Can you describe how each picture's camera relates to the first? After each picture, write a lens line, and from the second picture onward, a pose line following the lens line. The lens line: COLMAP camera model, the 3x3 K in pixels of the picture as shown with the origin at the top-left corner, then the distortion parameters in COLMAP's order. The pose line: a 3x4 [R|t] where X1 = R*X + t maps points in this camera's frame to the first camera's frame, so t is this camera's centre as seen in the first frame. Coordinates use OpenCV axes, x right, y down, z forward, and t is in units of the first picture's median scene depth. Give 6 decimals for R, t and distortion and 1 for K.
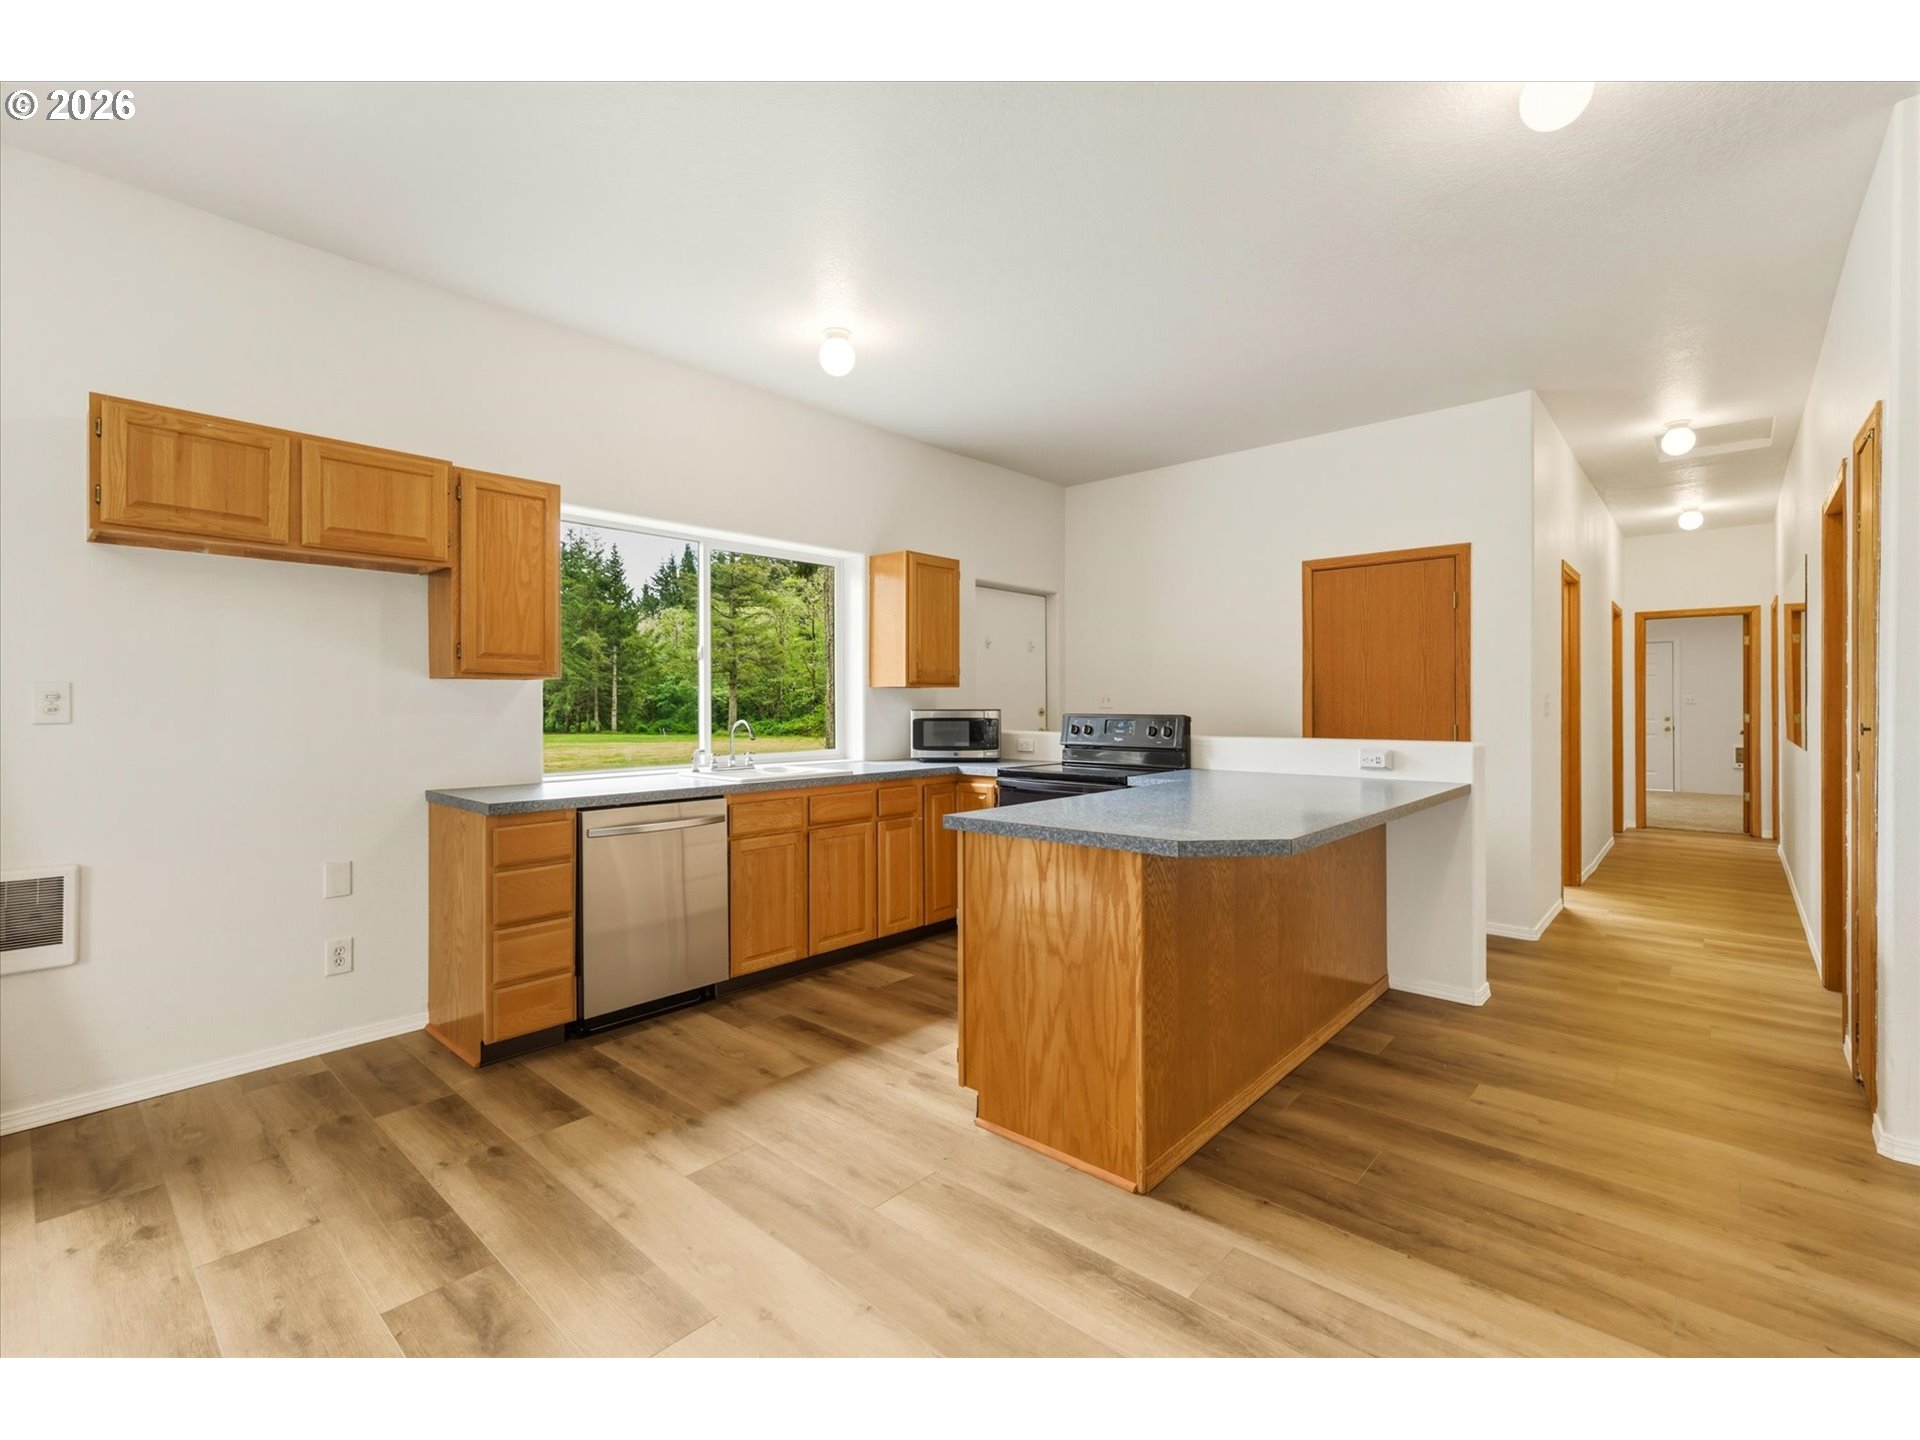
lens RADIAL K [[859.0, 0, 958.1], [0, 859.0, 715.2], [0, 0, 1]] dist [-0.007434, -0.000101]
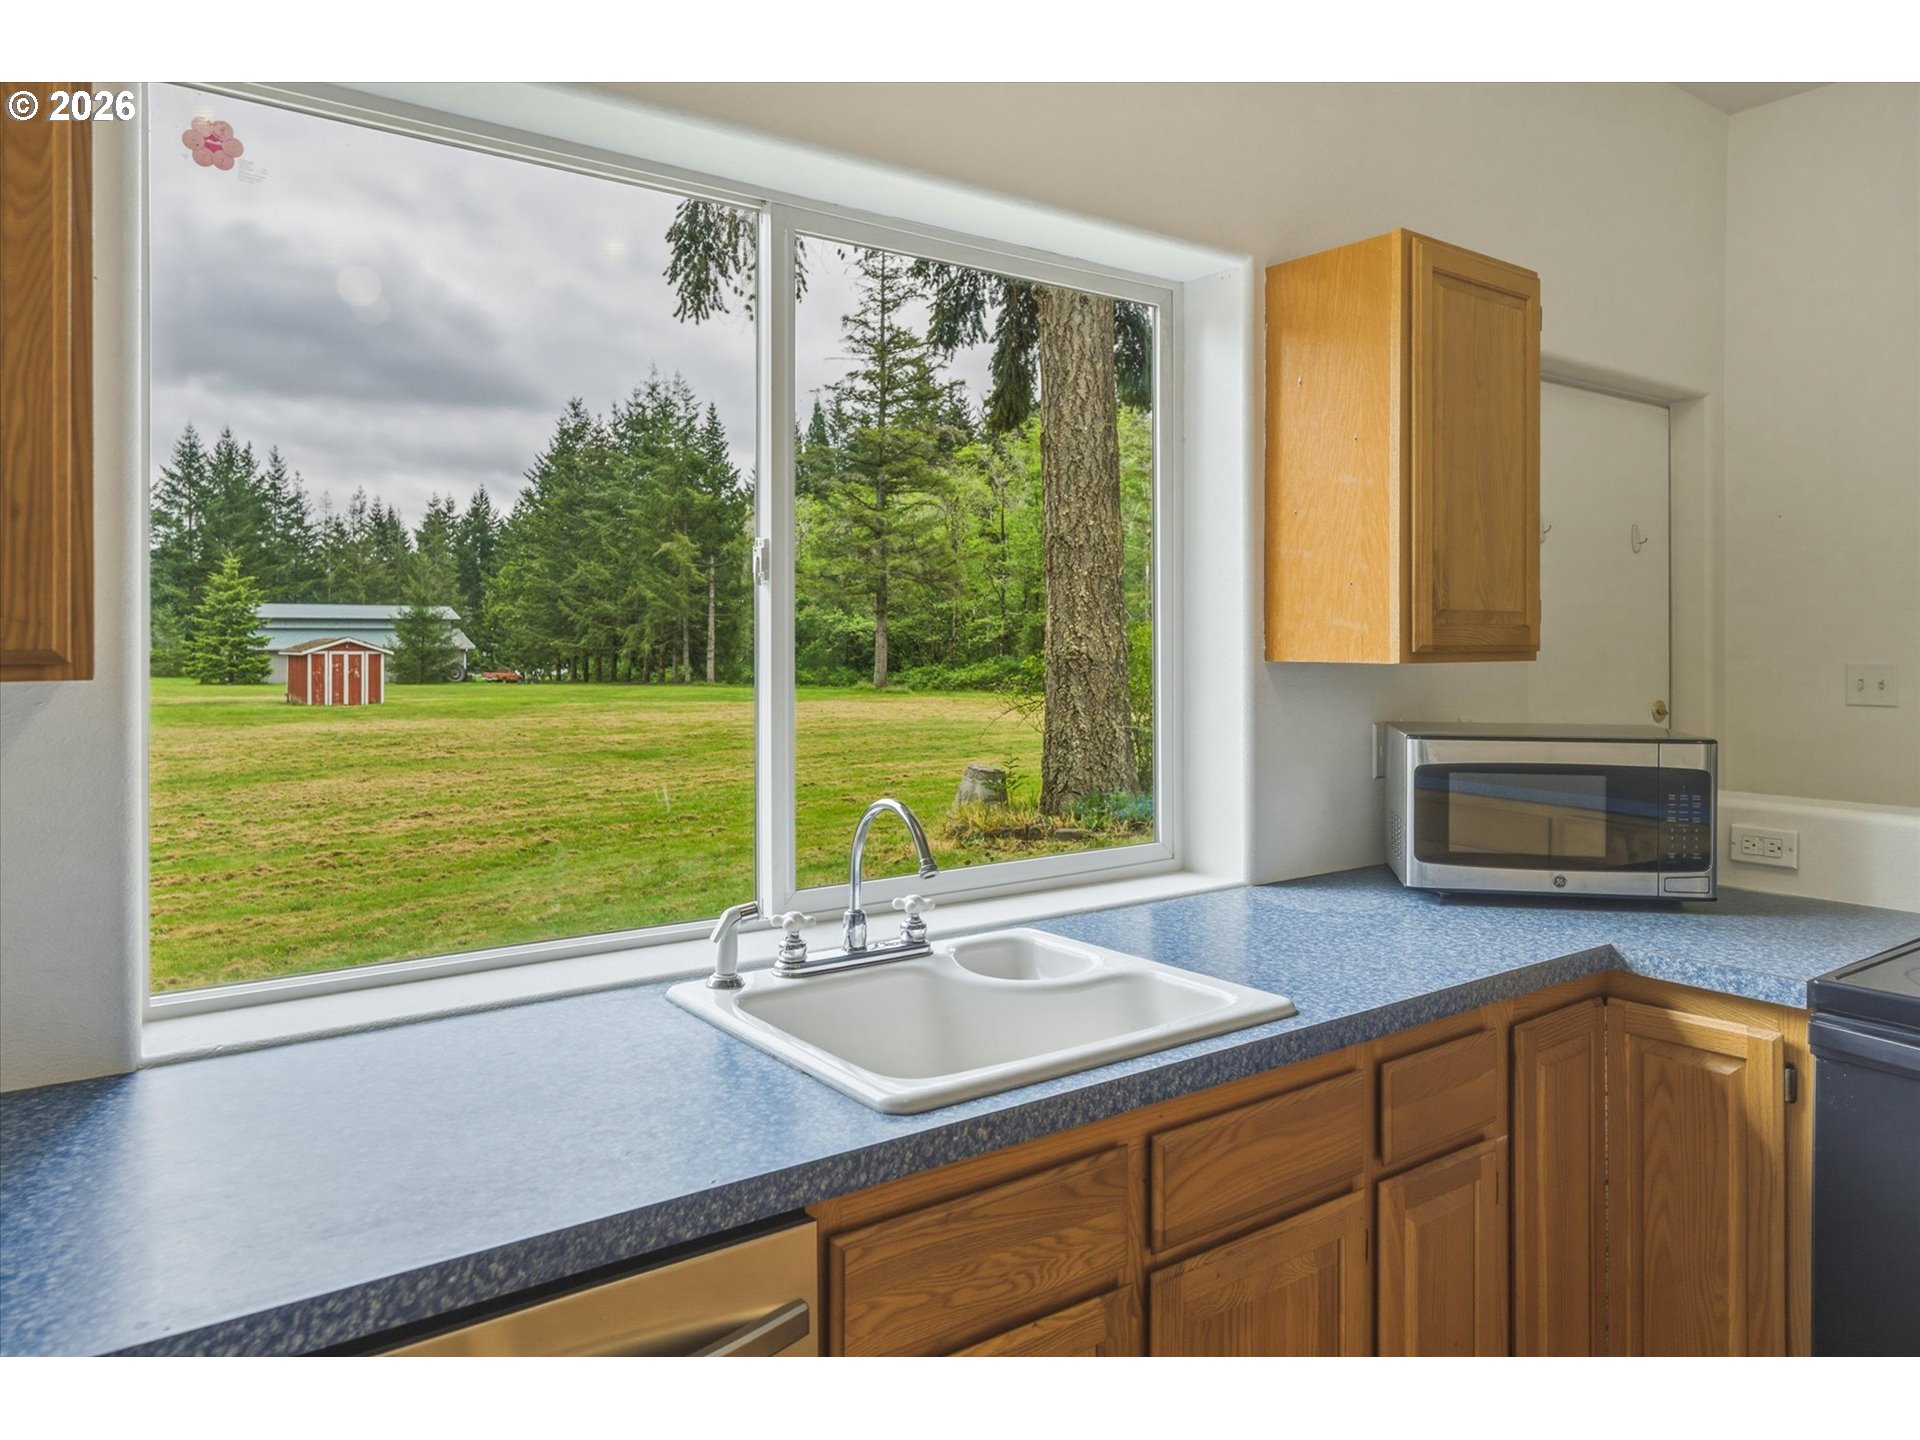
lens RADIAL K [[1307.5, 0, 955.2], [0, 1307.5, 643.8], [0, 0, 1]] dist [-0.001241, 0.001523]
pose [[0.979989, 0.001761, -0.199045, -0.118038], [-0.003715, 0.999949, -0.009442, -0.033641], [0.199018, 0.009993, 0.979945, 0.473763]]
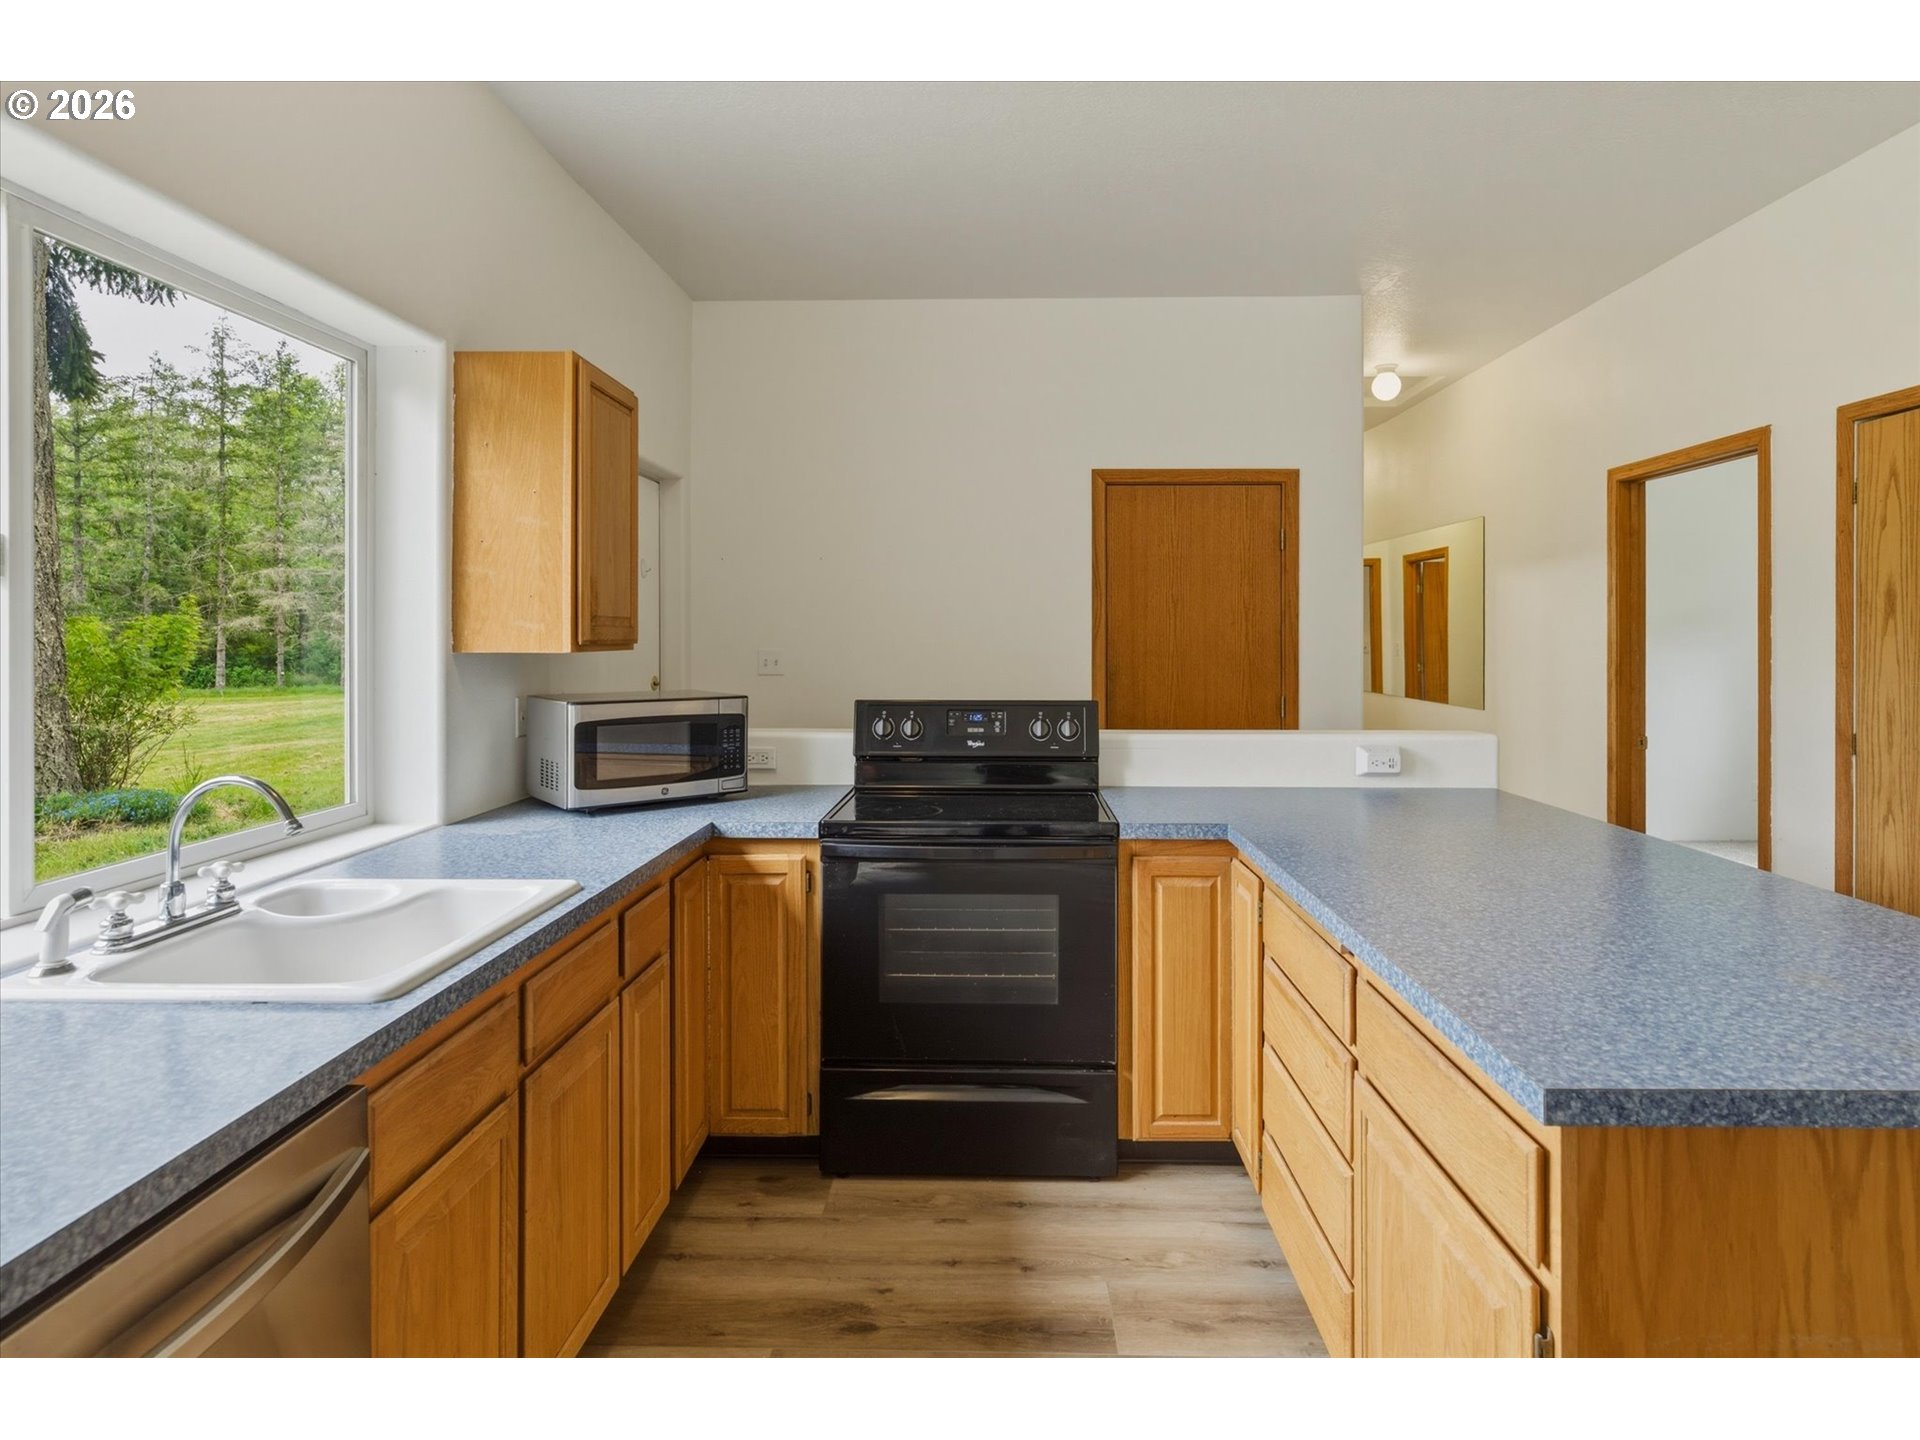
lens RADIAL K [[1036.1, 0, 986.3], [0, 1036.1, 637.9], [0, 0, 1]] dist [0.000500, 0.000699]
pose [[0.756166, 0.001105, 0.654379, -0.237819], [0.006488, 0.999937, -0.009186, -0.032931], [-0.654348, 0.011192, 0.756111, 0.422418]]
